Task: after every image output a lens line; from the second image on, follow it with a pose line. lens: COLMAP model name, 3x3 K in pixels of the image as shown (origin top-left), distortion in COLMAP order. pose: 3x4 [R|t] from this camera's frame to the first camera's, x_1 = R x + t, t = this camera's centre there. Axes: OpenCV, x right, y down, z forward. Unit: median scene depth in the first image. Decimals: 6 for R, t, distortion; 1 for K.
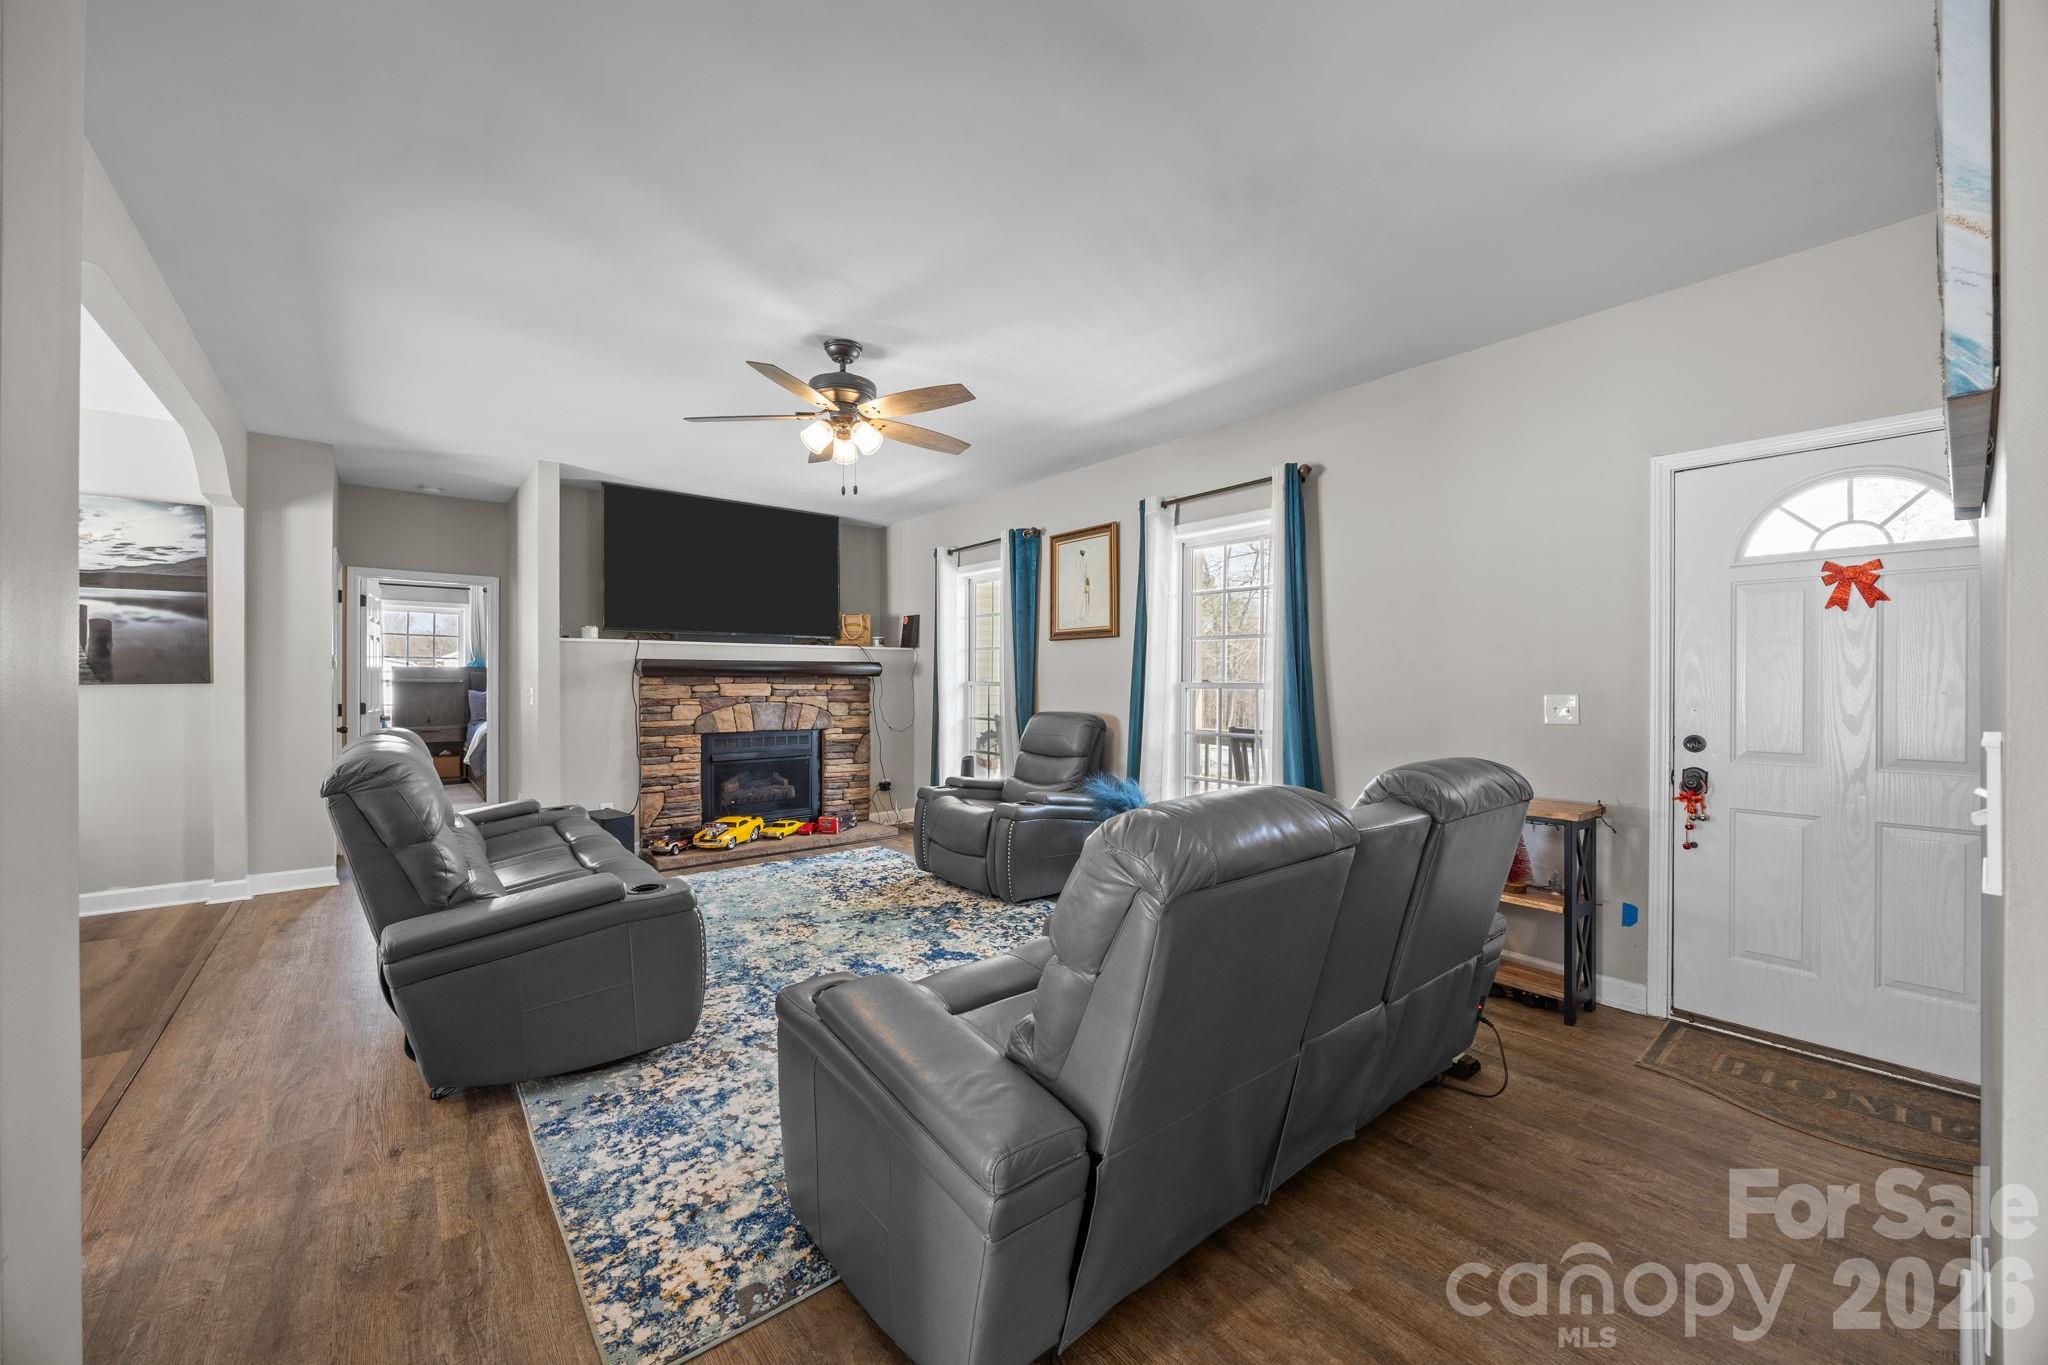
lens RADIAL K [[779.6, 0, 1026.5], [0, 779.6, 676.3], [0, 0, 1]] dist [-0.000539, 0.001061]
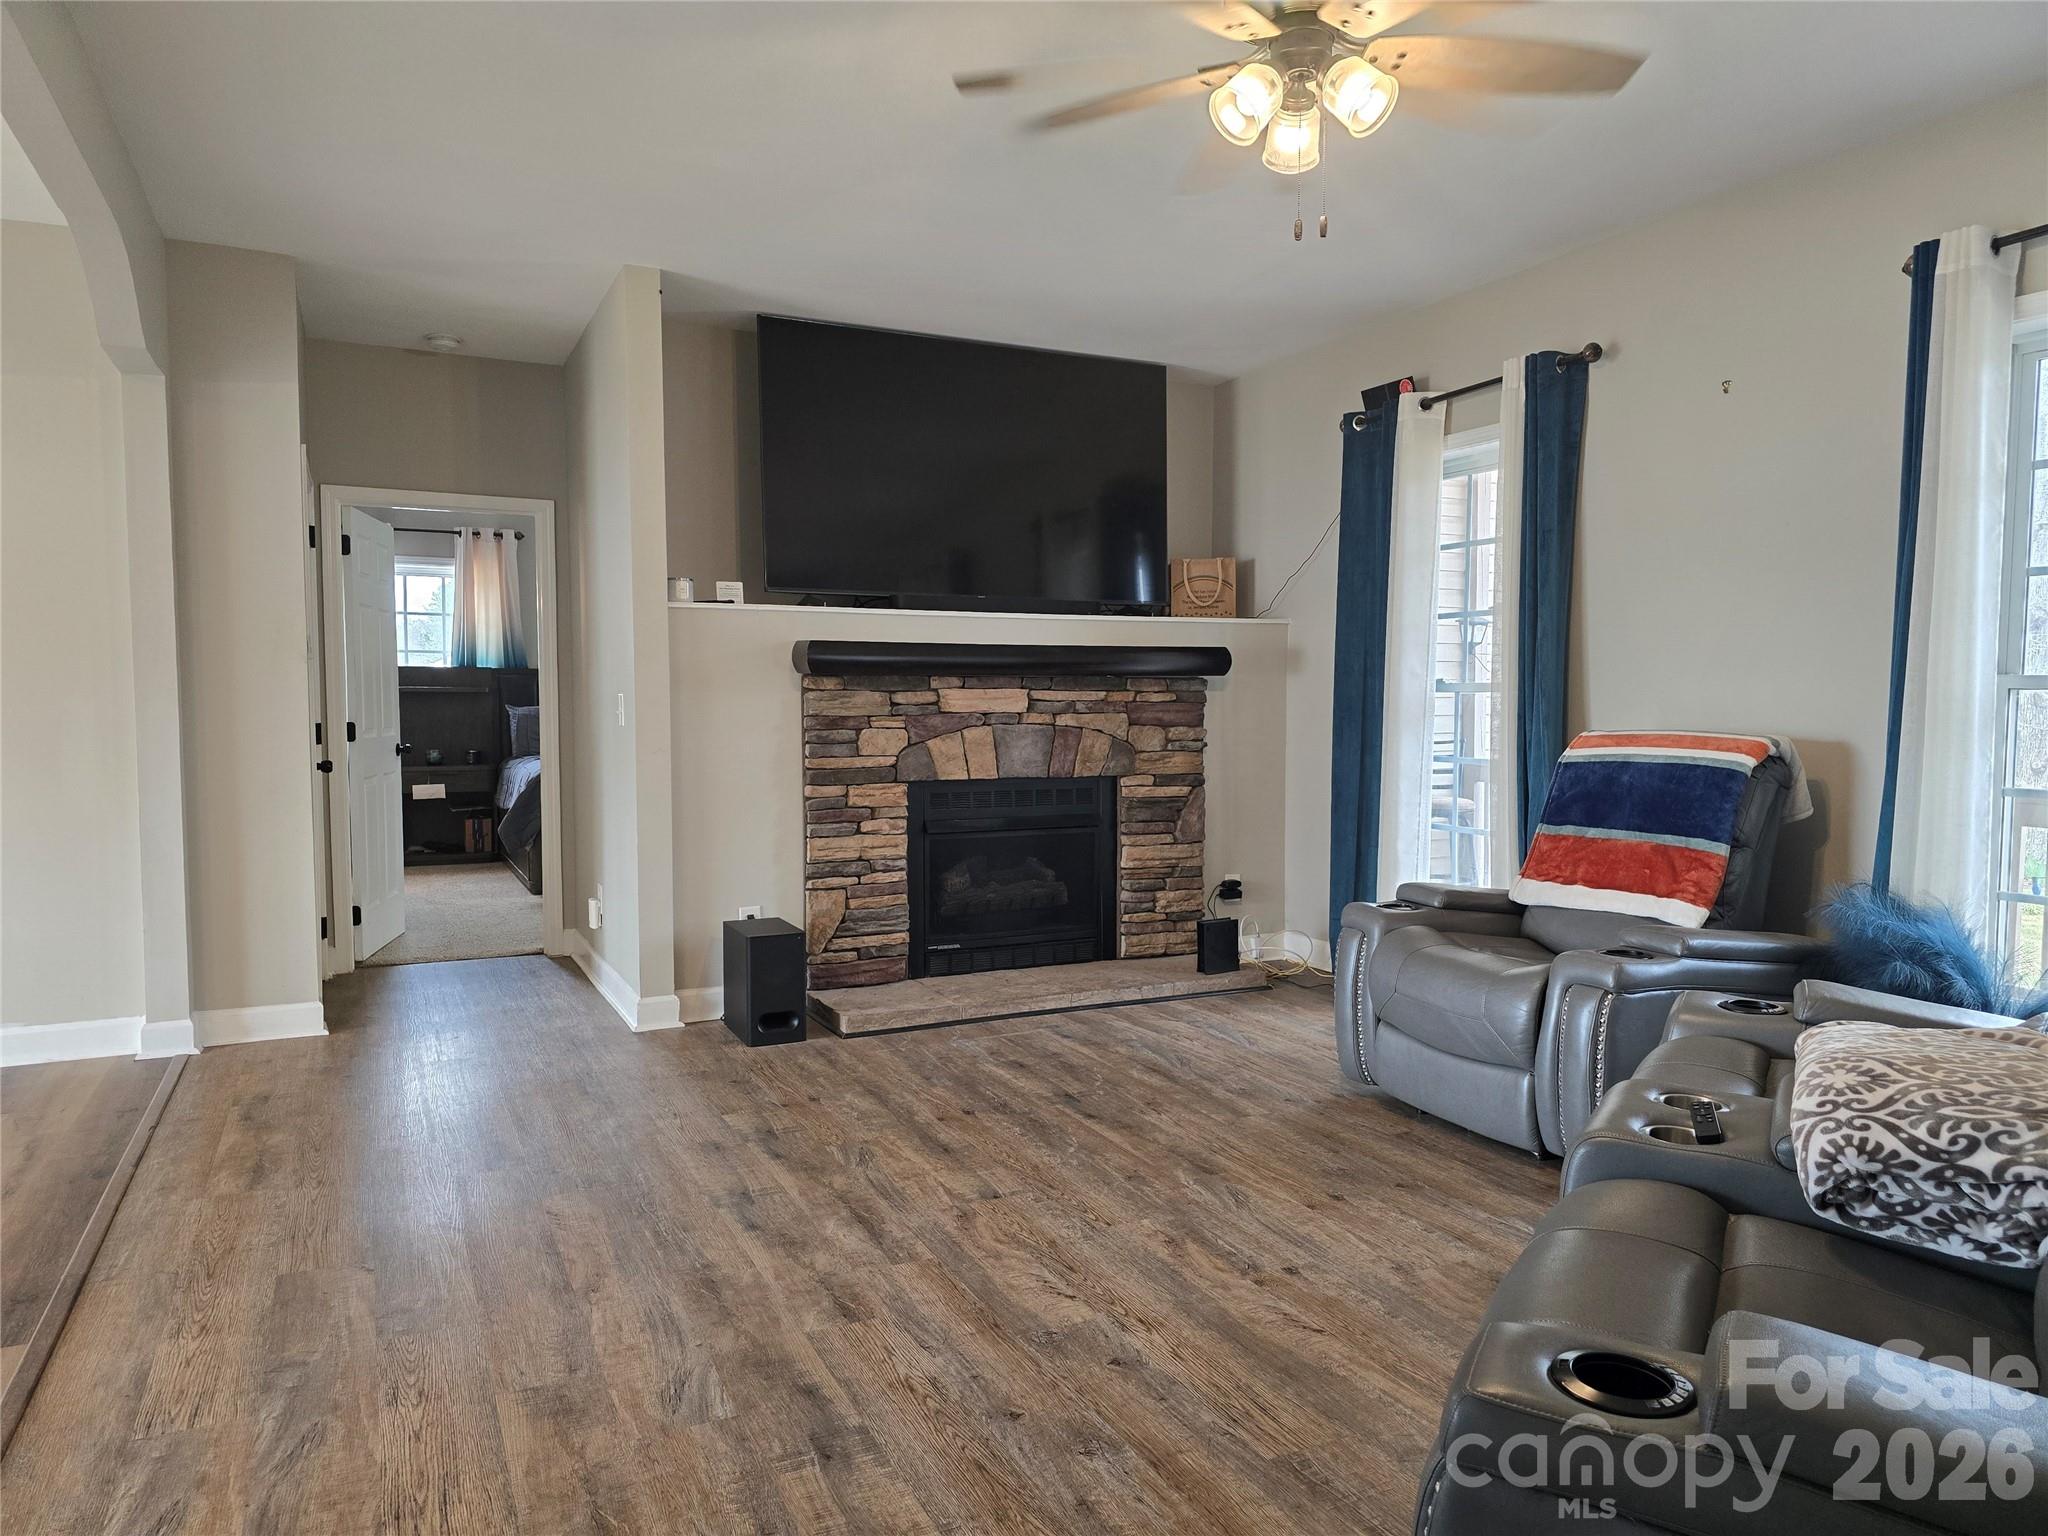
lens RADIAL K [[1370.0, 0, 1027.9], [0, 1370.0, 767.4], [0, 0, 1]] dist [0.081722, -0.017885]
pose [[0.970560, 0.012989, -0.240511, -0.110517], [0.001911, 0.998098, 0.061612, 0.005480], [0.240854, -0.060258, 0.968689, 0.108523]]
